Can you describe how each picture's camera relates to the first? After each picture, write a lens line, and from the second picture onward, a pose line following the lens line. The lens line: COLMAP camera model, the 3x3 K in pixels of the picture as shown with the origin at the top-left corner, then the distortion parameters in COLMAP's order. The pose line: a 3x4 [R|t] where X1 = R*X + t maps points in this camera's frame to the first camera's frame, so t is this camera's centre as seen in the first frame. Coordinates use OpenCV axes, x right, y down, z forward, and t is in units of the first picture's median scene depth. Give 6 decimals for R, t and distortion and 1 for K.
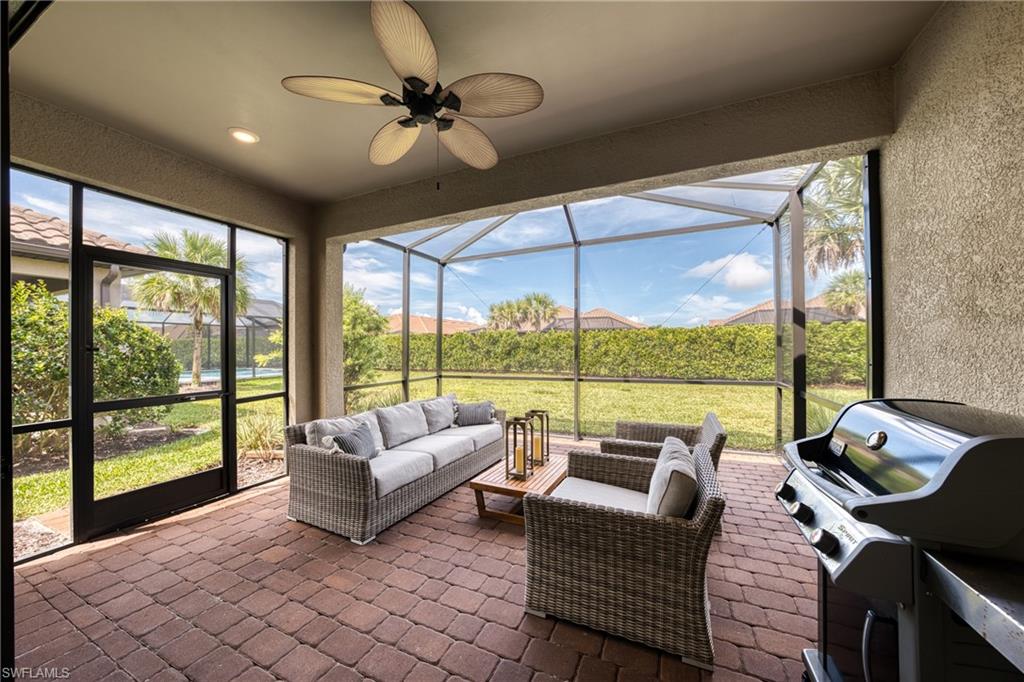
lens RADIAL K [[353.7, 0, 514.8], [0, 353.7, 344.8], [0, 0, 1]] dist [-0.005335, -0.000402]
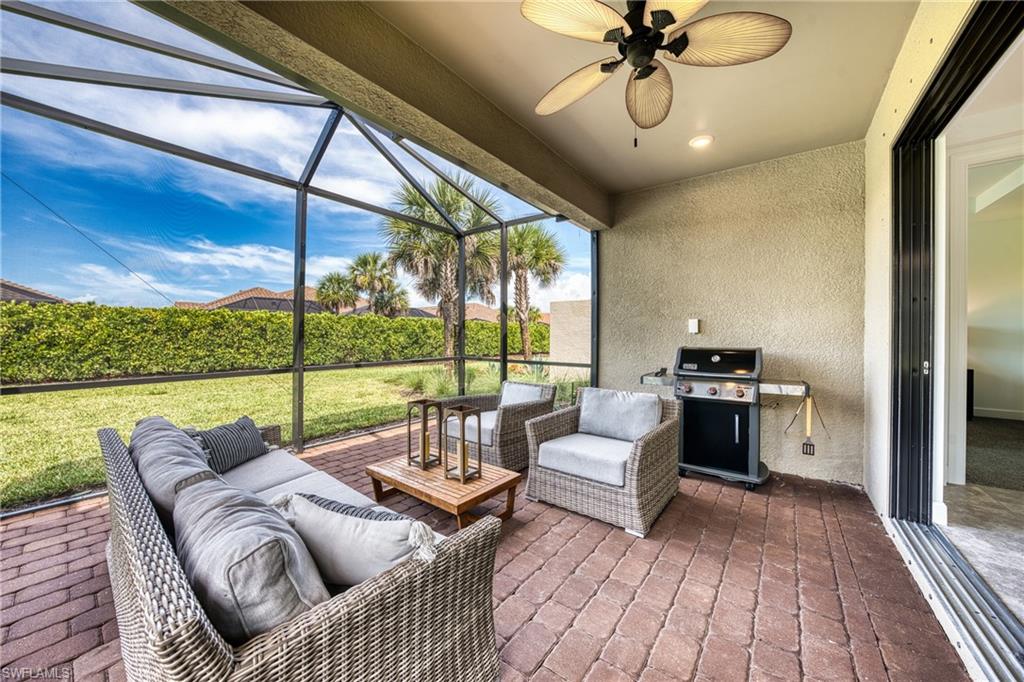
lens RADIAL K [[353.7, 0, 510.3], [0, 353.7, 336.3], [0, 0, 1]] dist [-0.005335, -0.000402]
pose [[0.234408, 0.006925, 0.972114, -0.140093], [-0.011501, 0.999924, -0.004350, 0.009176], [-0.972070, -0.010160, 0.234470, 0.127116]]
